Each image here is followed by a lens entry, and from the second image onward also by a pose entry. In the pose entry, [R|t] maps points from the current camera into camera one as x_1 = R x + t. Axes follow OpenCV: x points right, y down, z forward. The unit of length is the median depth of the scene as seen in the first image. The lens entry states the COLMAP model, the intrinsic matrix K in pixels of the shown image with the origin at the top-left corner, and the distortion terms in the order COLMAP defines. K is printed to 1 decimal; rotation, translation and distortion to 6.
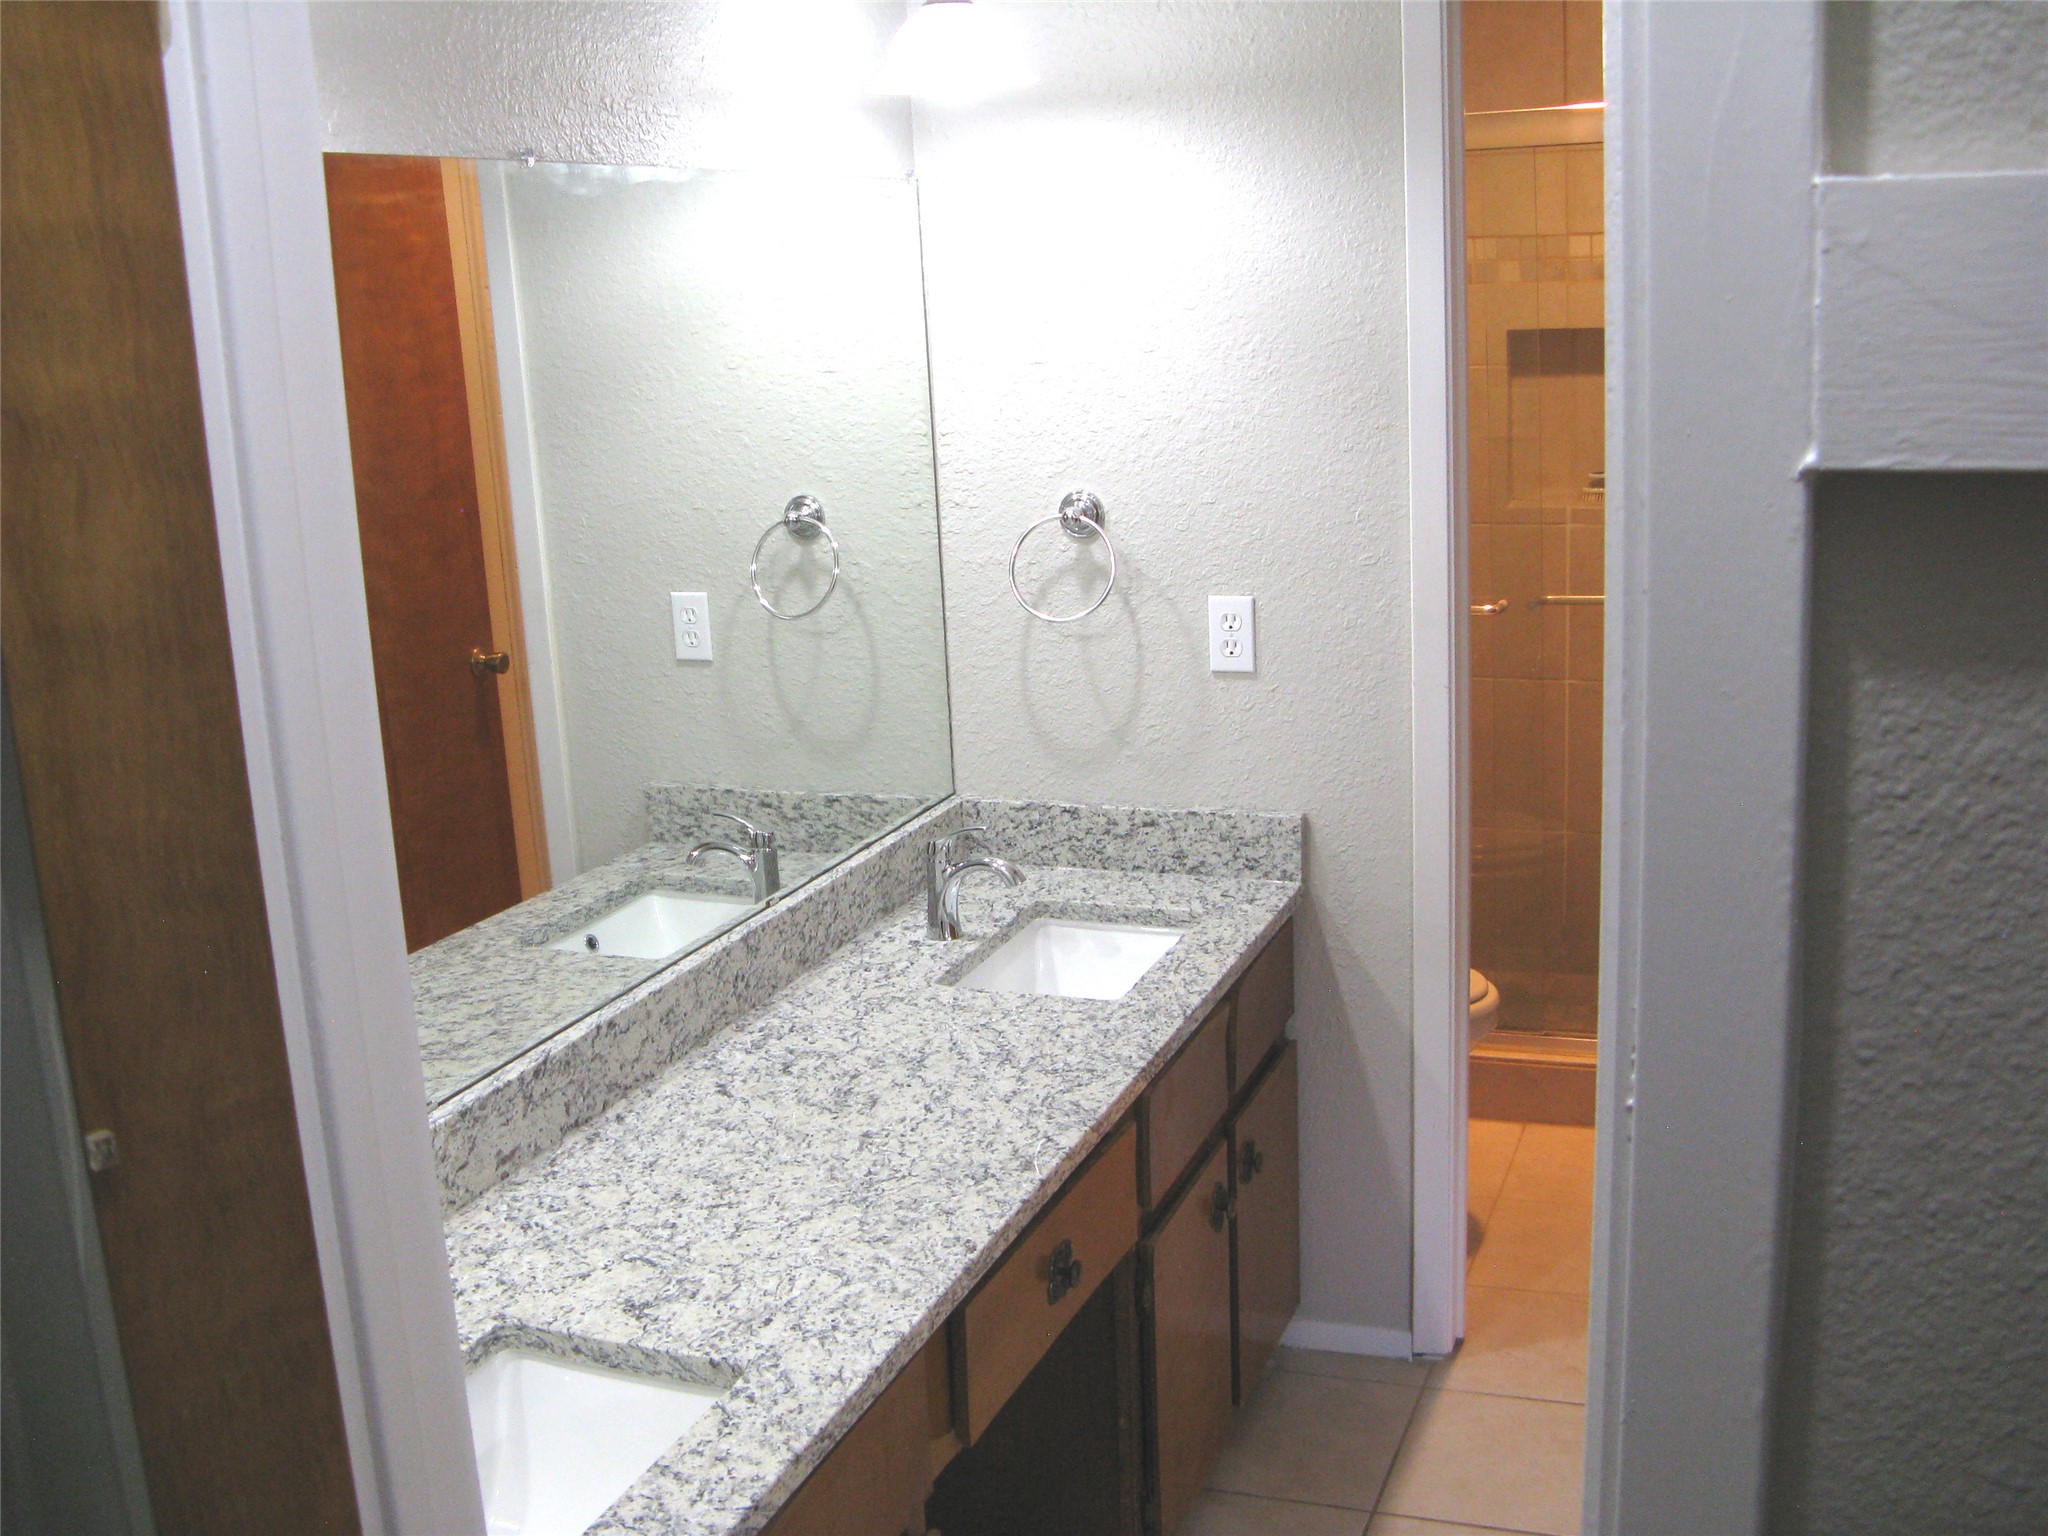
lens RADIAL K [[2105.2, 0, 1020.4], [0, 2105.2, 742.1], [0, 0, 1]] dist [-0.201190, 0.224497]
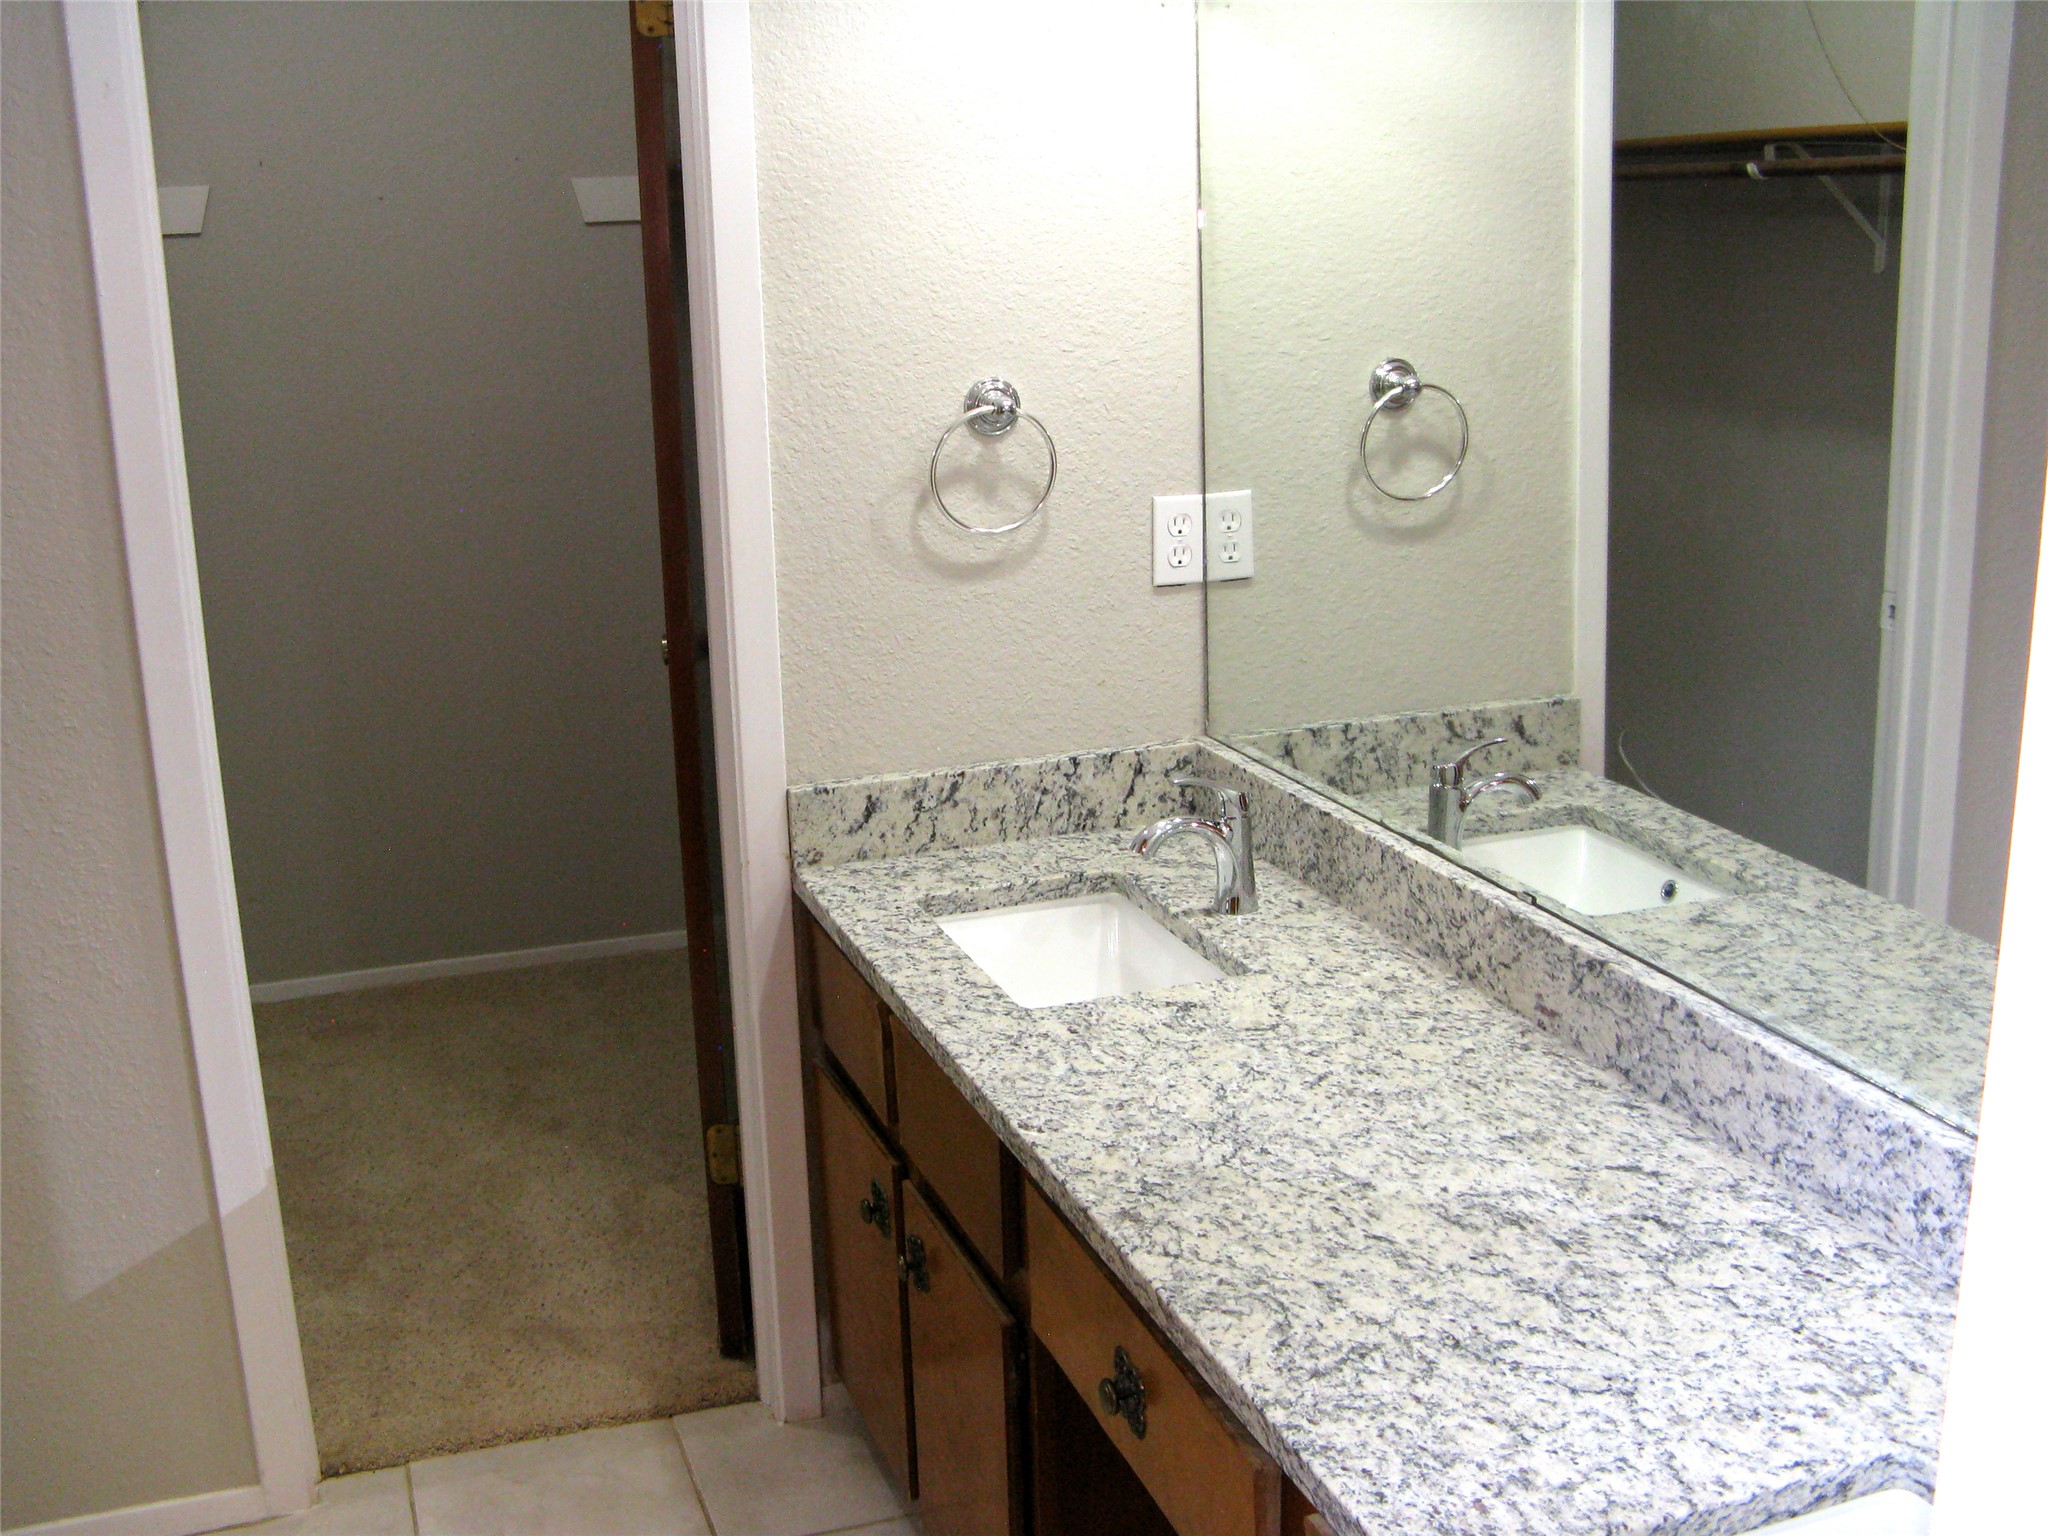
lens RADIAL K [[2105.2, 0, 1020.4], [0, 2105.2, 742.1], [0, 0, 1]] dist [-0.201190, 0.224497]
pose [[-0.749400, 0.222704, -0.623540, 0.430778], [-0.085833, 0.901114, 0.425001, -0.251891], [0.656531, 0.372016, -0.656180, 1.287511]]
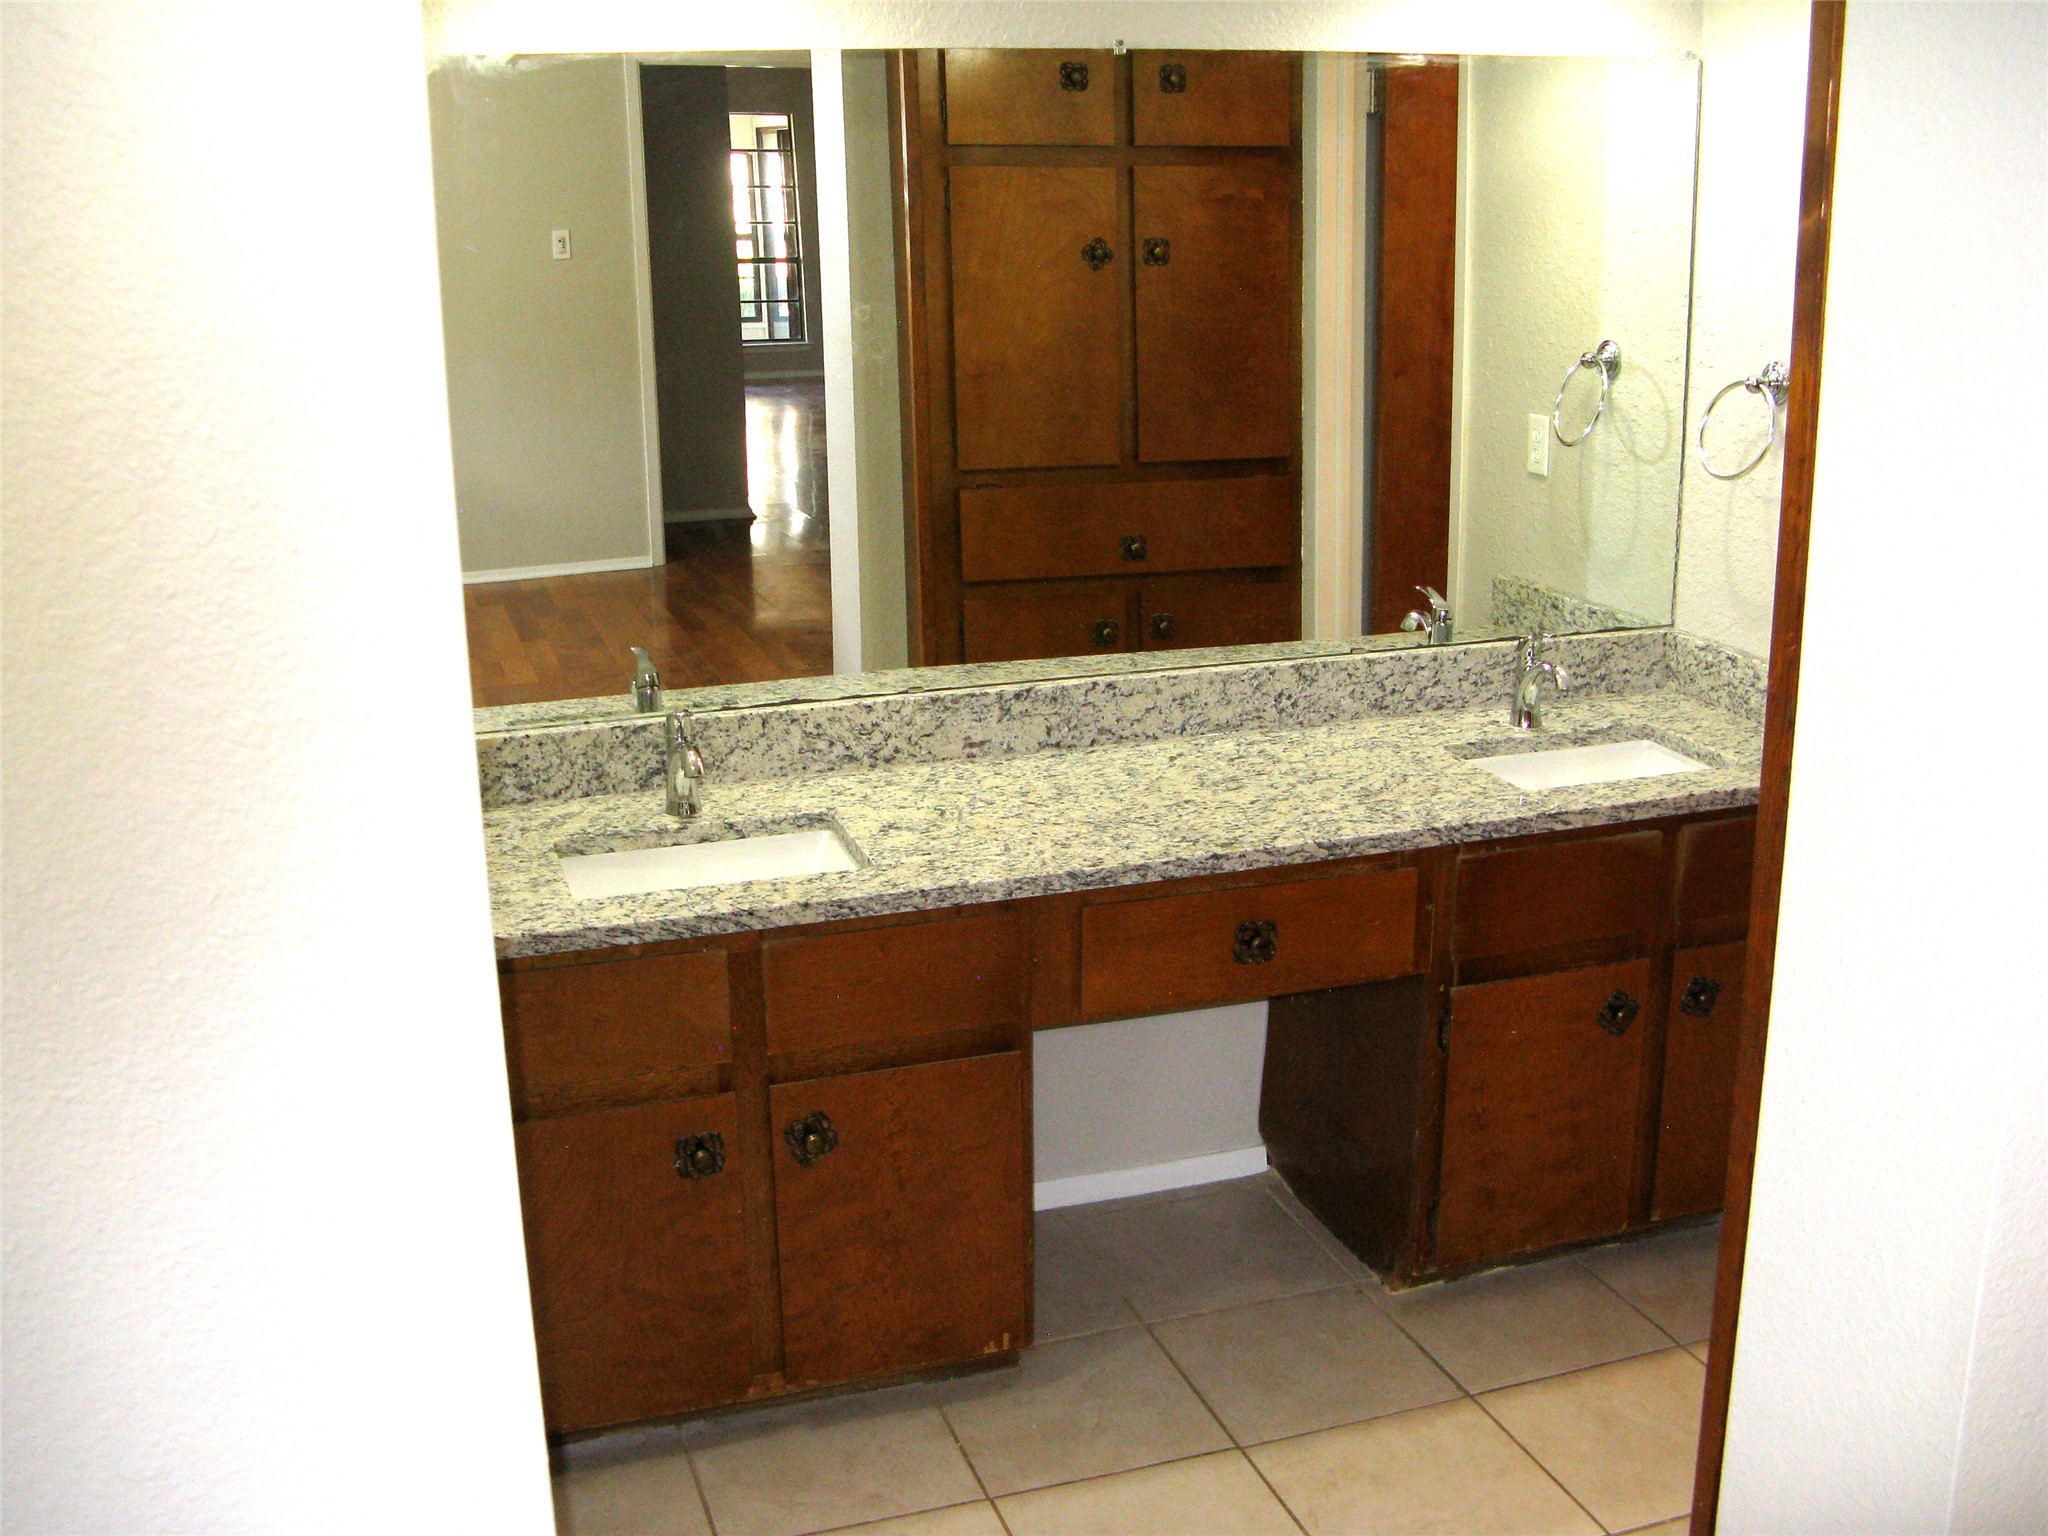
lens RADIAL K [[2105.2, 0, 1020.4], [0, 2105.2, 742.1], [0, 0, 1]] dist [-0.201190, 0.224497]
pose [[0.639979, 0.240045, -0.729935, 0.772569], [-0.183272, 0.970220, 0.158379, -0.035257], [0.746216, 0.032417, 0.664914, 0.043782]]
